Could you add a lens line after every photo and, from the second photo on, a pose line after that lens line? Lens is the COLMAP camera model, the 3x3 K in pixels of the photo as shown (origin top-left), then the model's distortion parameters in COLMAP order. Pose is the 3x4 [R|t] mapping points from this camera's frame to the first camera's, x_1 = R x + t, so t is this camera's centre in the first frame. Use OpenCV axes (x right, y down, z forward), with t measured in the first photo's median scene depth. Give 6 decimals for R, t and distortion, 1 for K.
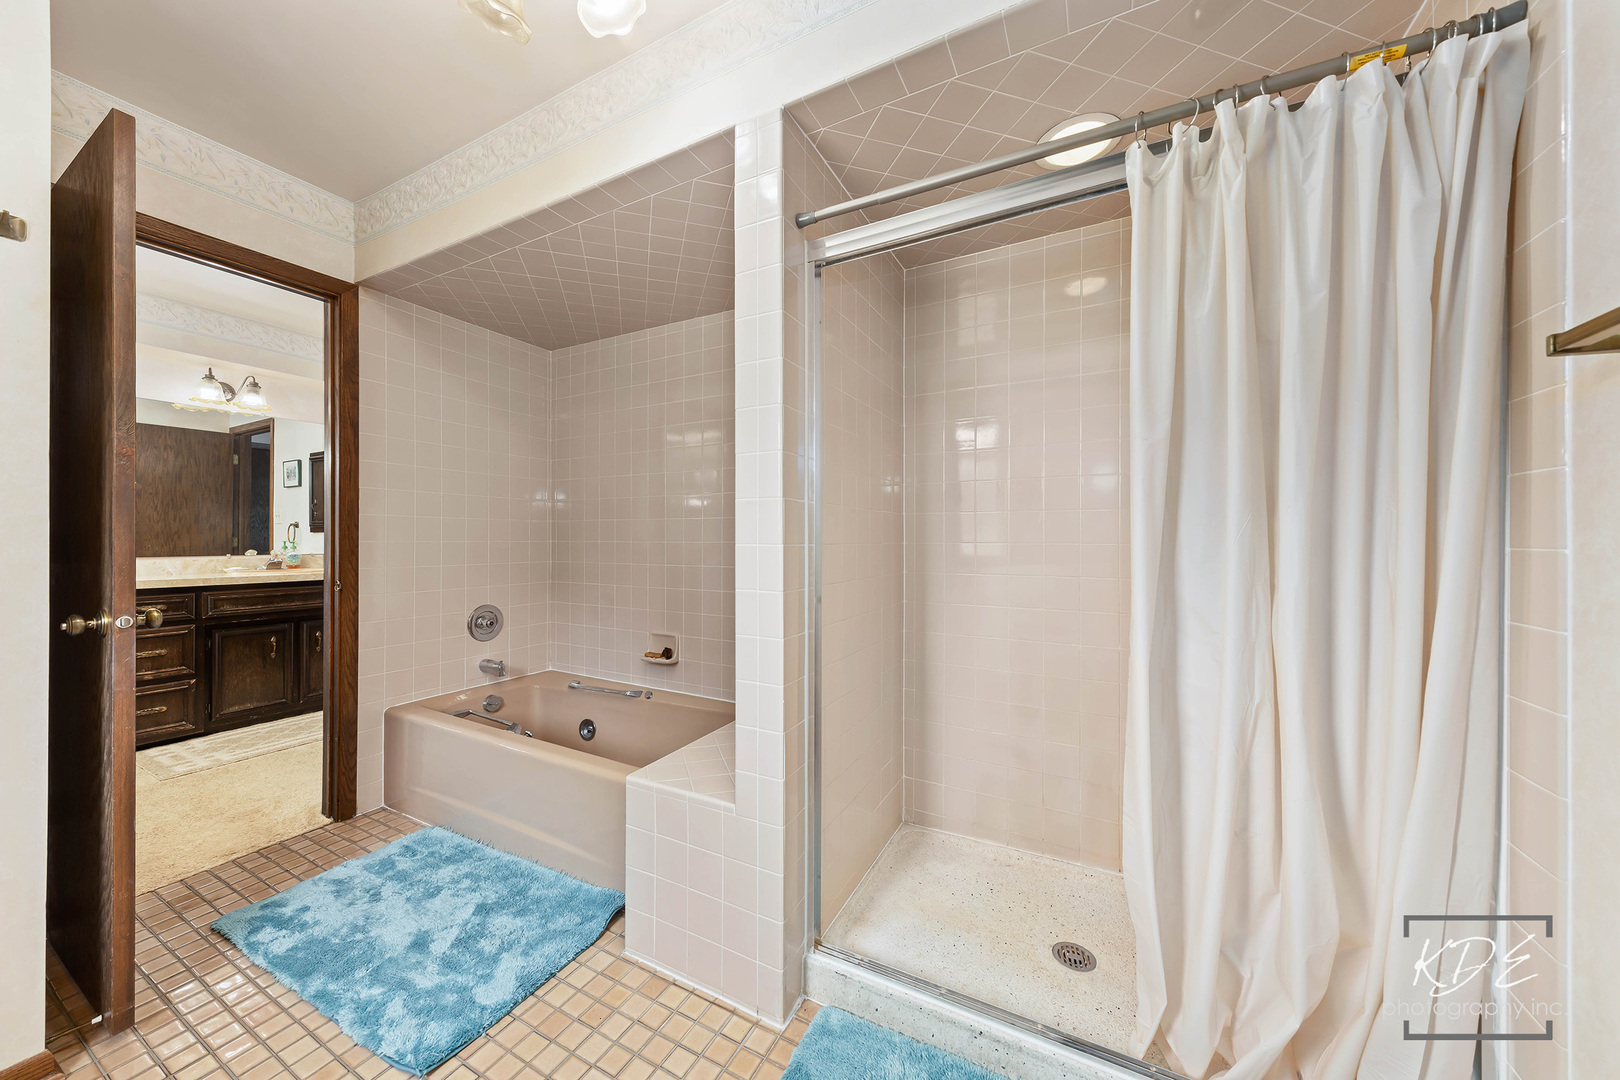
lens RADIAL K [[563.7, 0, 807.3], [0, 563.7, 538.9], [0, 0, 1]] dist [0.012500, -0.004001]
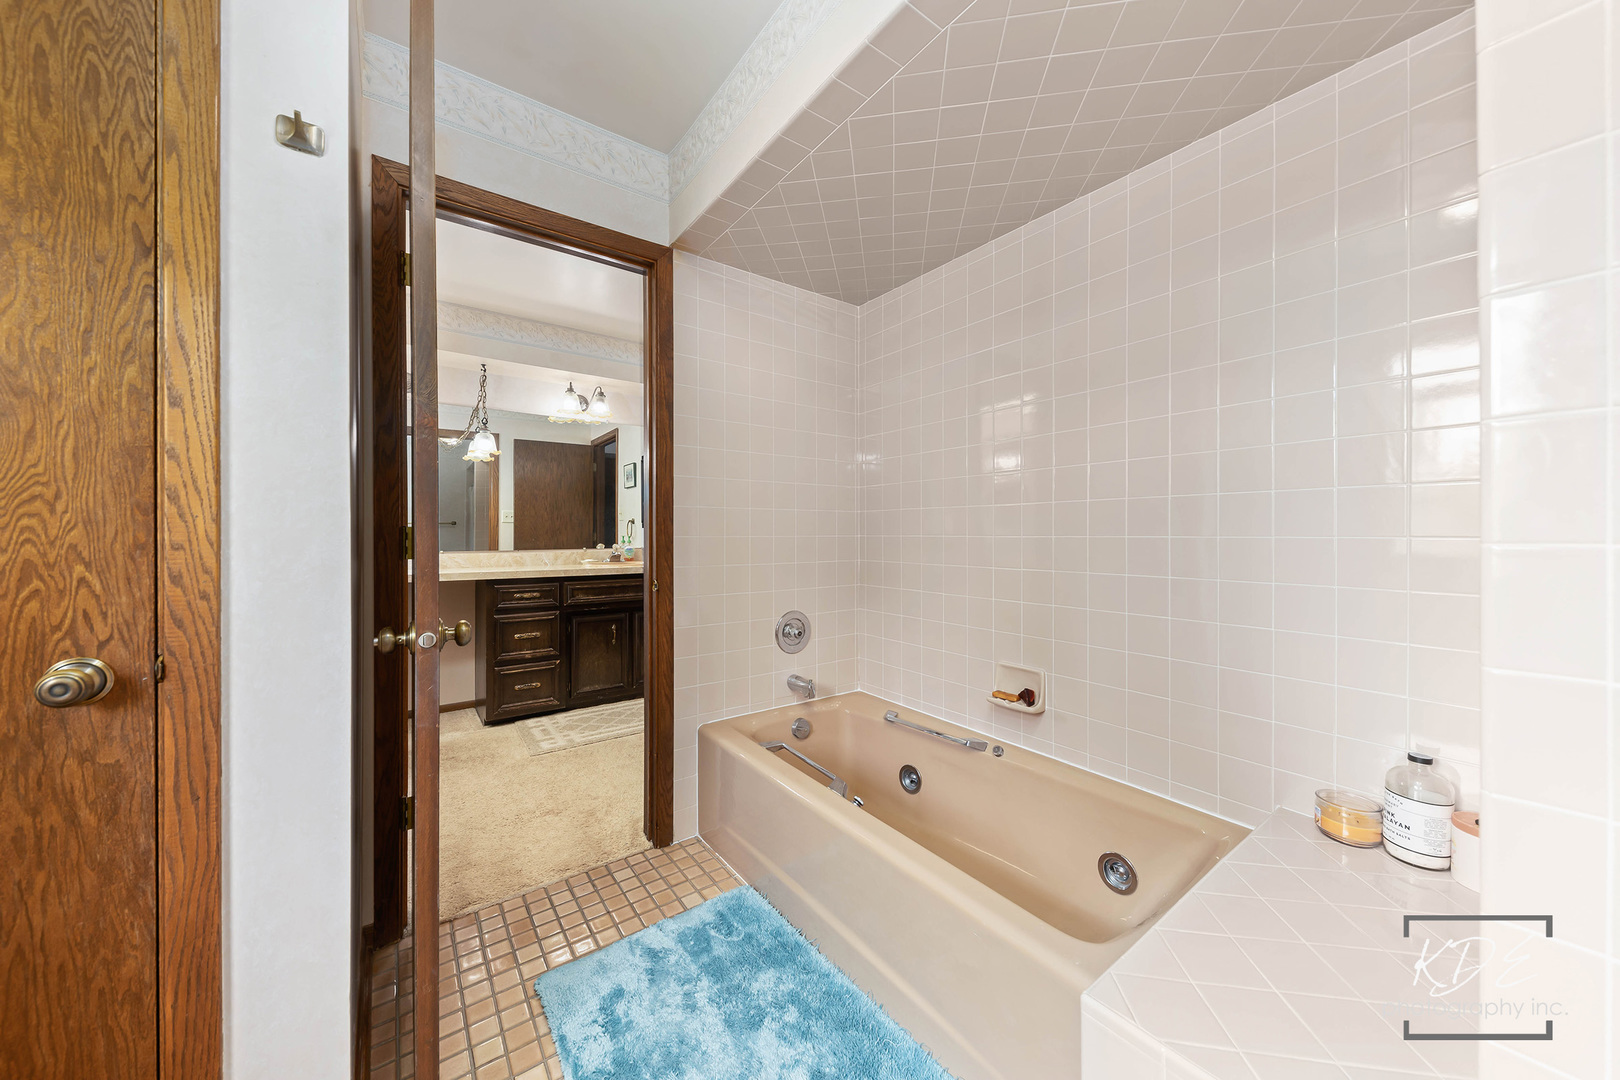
lens RADIAL K [[563.7, 0, 803.5], [0, 563.7, 537.7], [0, 0, 1]] dist [0.012500, -0.004001]
pose [[0.899101, 0.000549, -0.437742, -0.188895], [0.002579, 0.999975, 0.006551, 0.001243], [0.437734, -0.007019, 0.899077, 0.251464]]
